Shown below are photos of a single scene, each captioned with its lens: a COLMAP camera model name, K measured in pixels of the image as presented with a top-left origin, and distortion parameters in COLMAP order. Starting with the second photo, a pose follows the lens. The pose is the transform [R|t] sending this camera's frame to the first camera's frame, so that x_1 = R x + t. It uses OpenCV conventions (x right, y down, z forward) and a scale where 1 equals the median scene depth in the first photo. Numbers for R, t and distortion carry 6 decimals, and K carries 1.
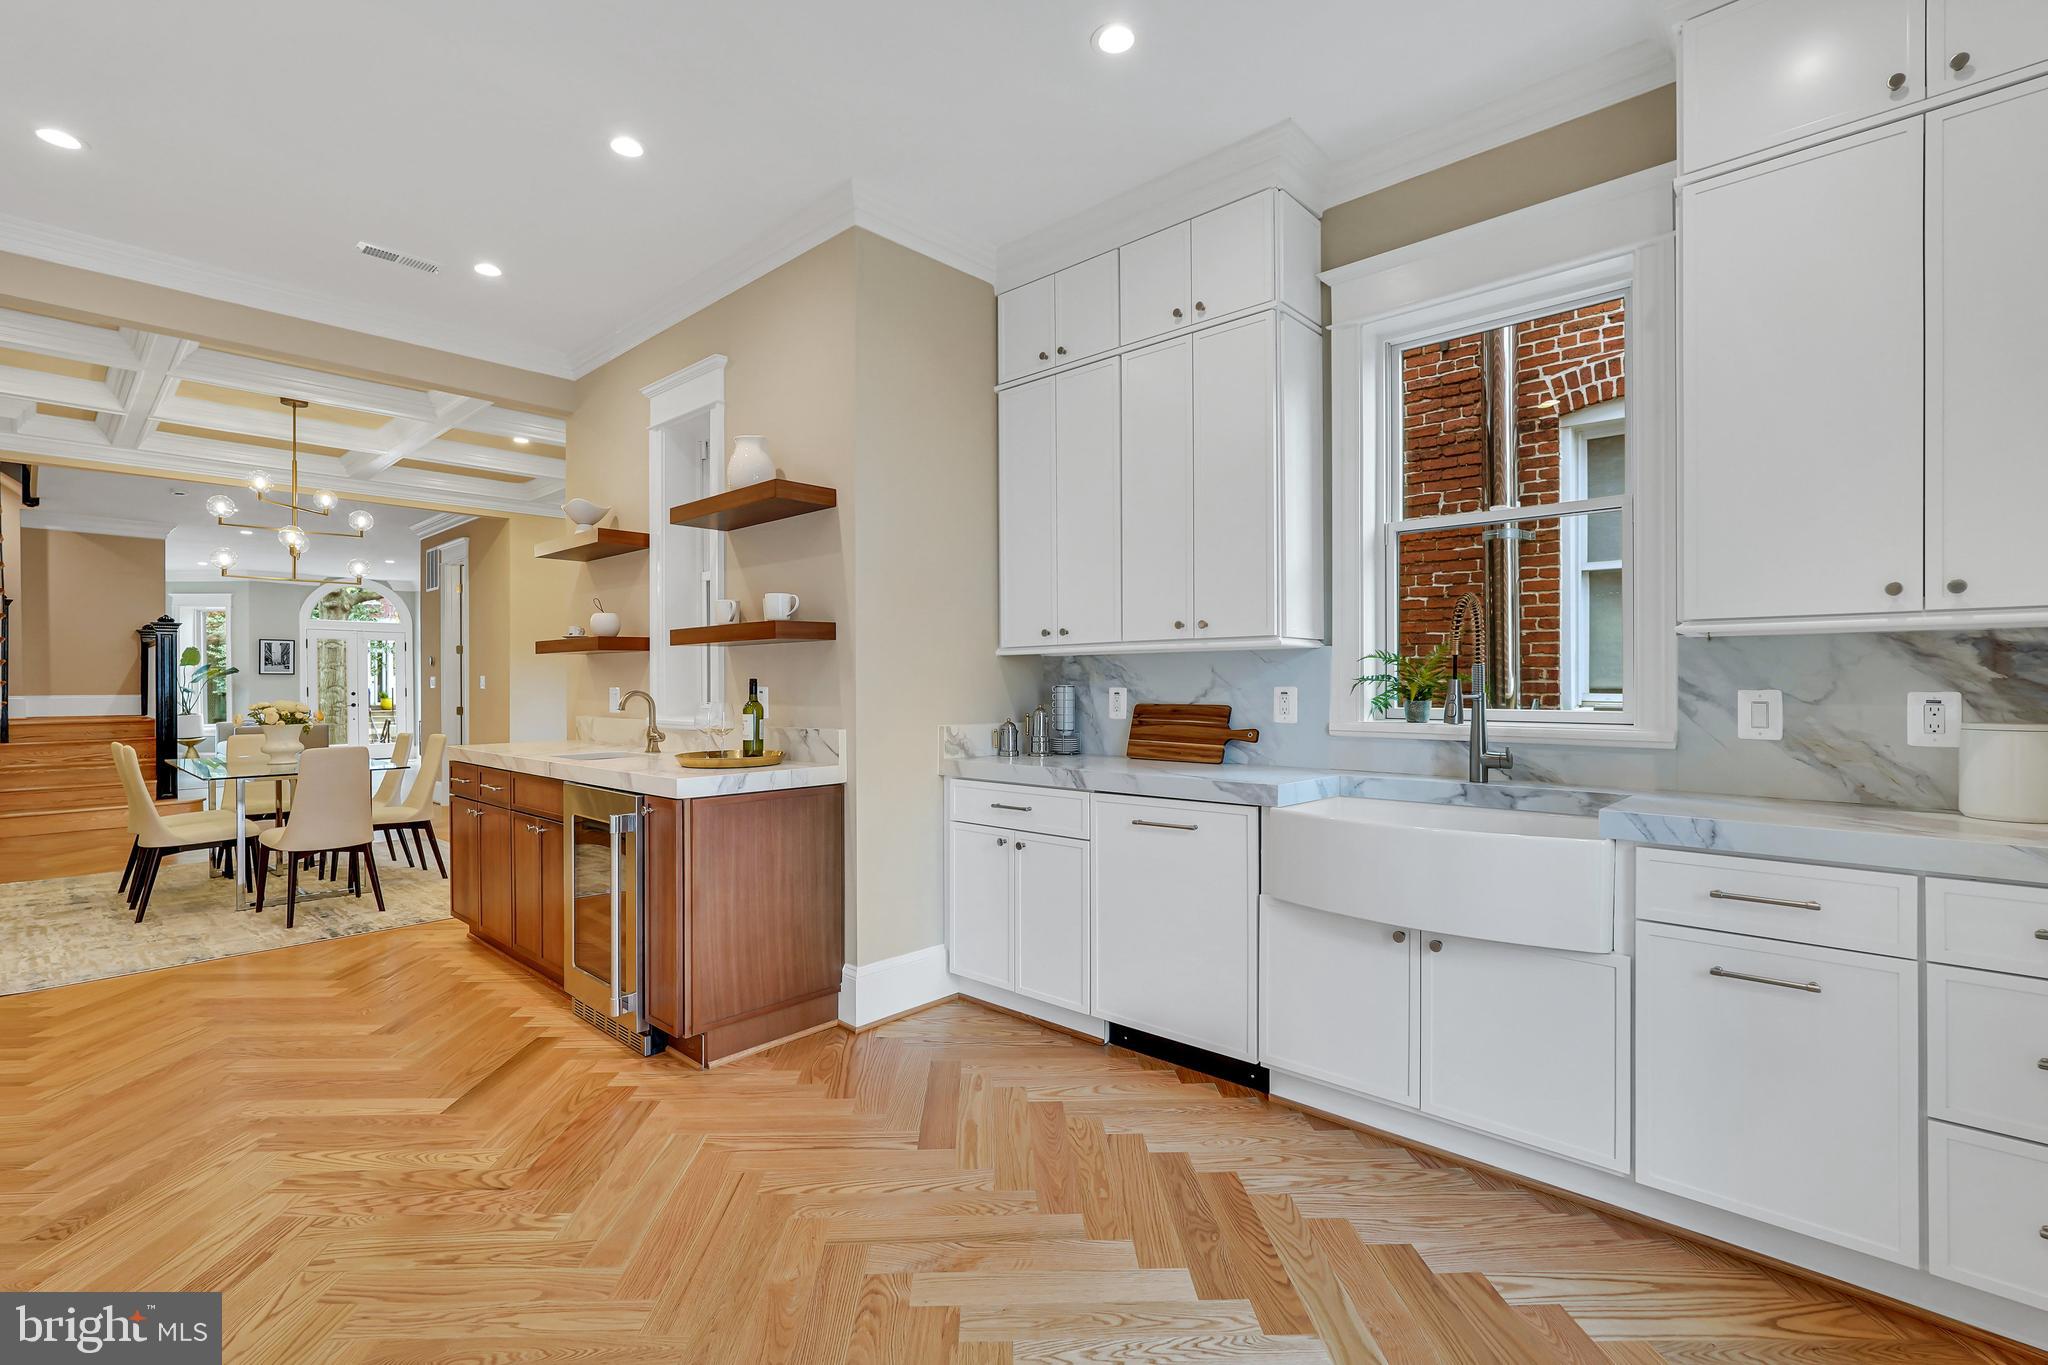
lens RADIAL K [[914.4, 0, 1020.4], [0, 914.4, 683.3], [0, 0, 1]] dist [-0.012418, 0.007202]
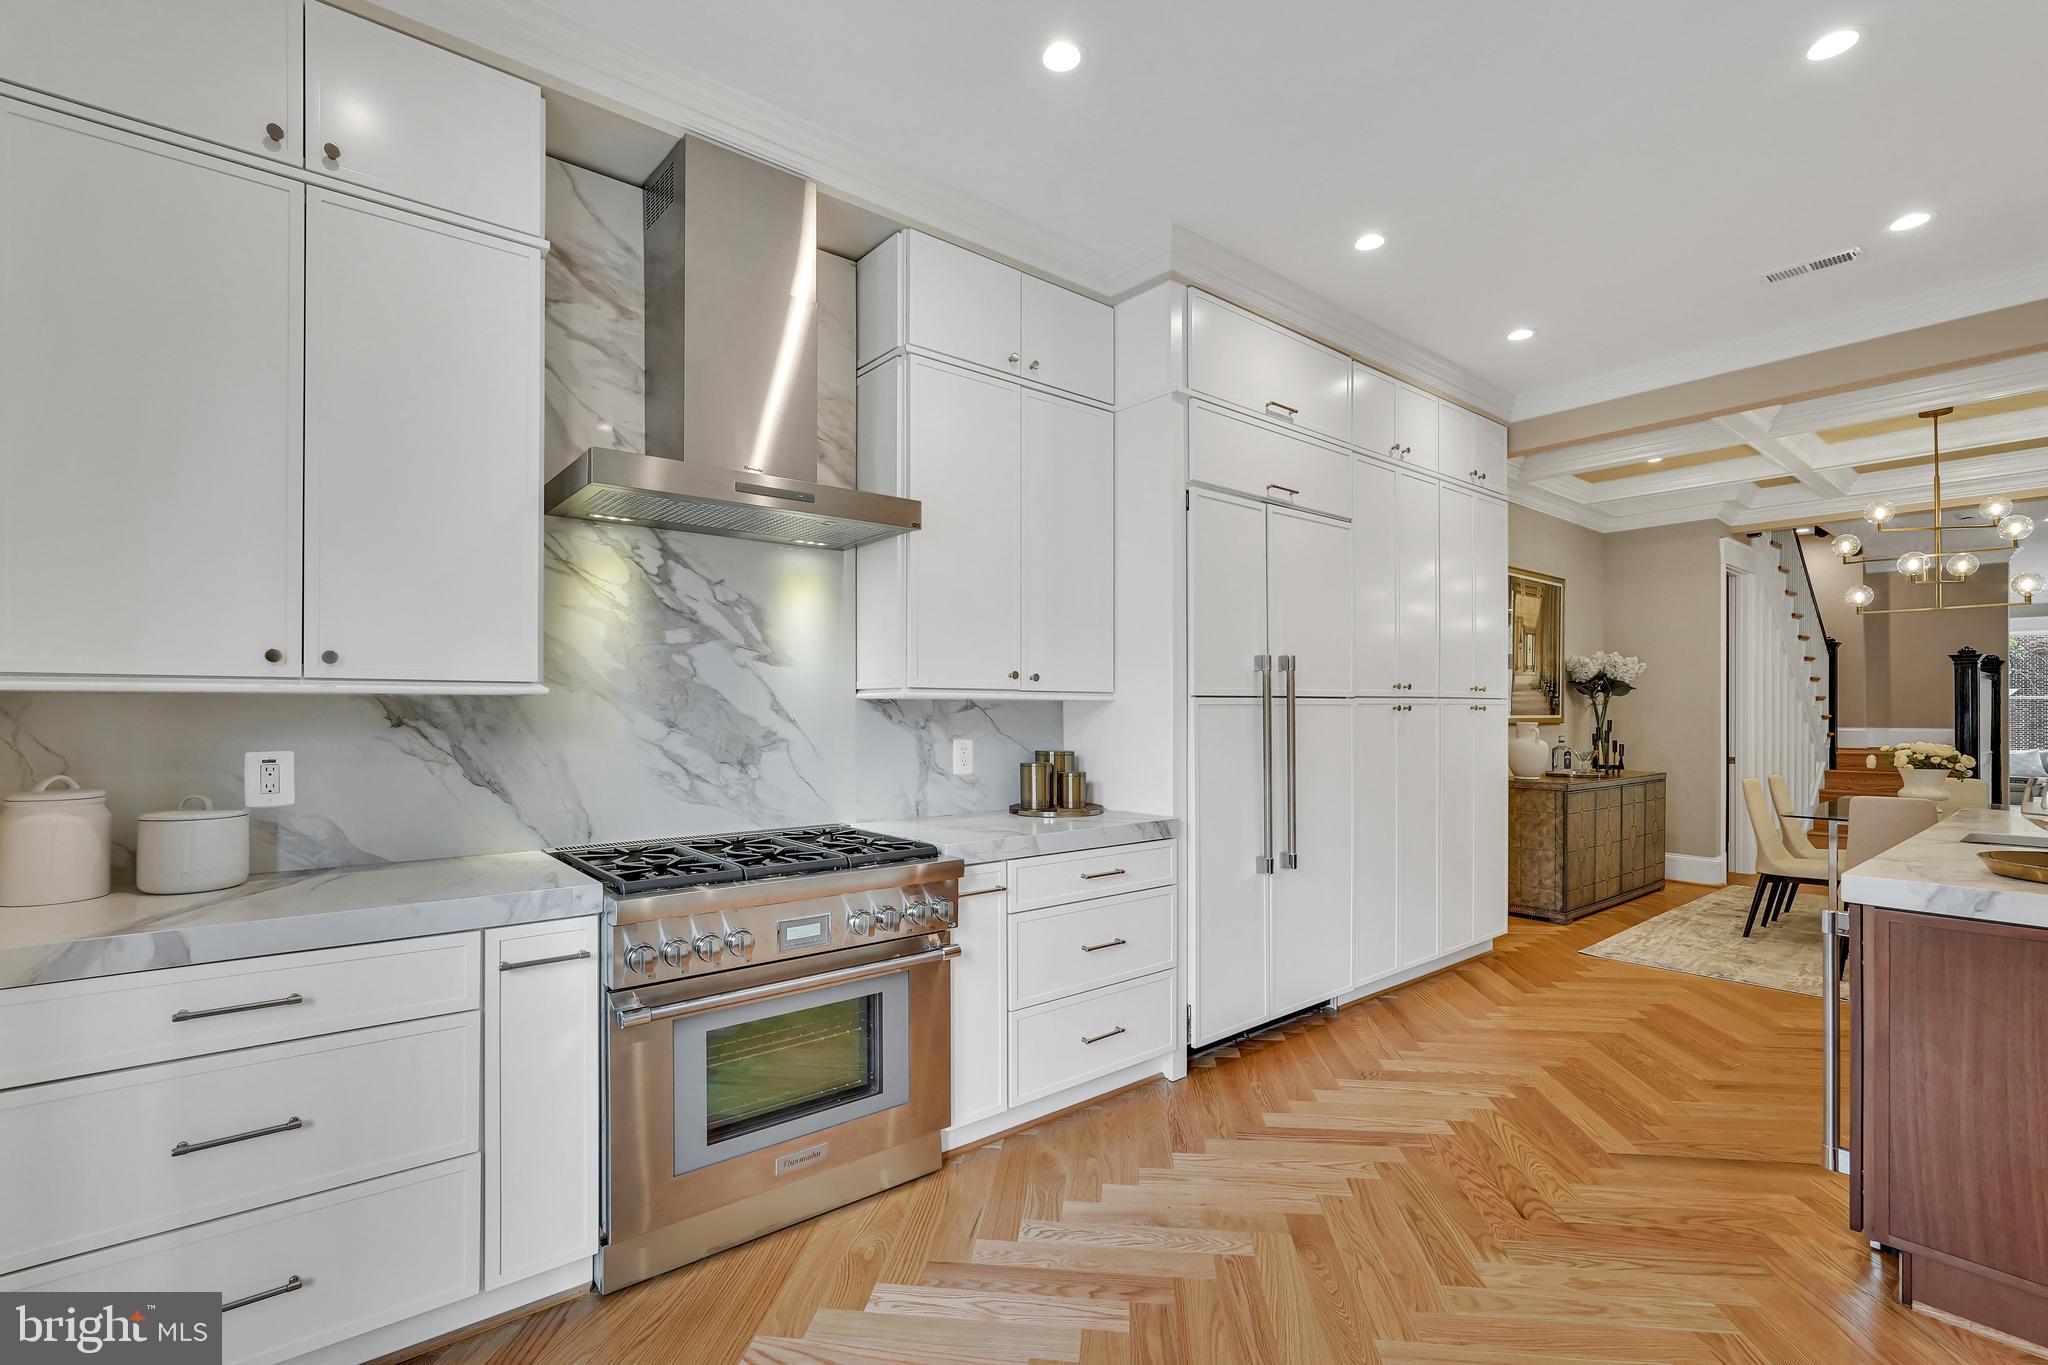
lens RADIAL K [[952.7, 0, 1033.6], [0, 952.7, 701.5], [0, 0, 1]] dist [-0.003918, 0.002311]
pose [[-0.139534, -0.003075, -0.990212, 0.431730], [-0.003701, 0.999990, -0.002584, -0.027286], [0.990210, 0.003304, -0.139544, 0.418230]]
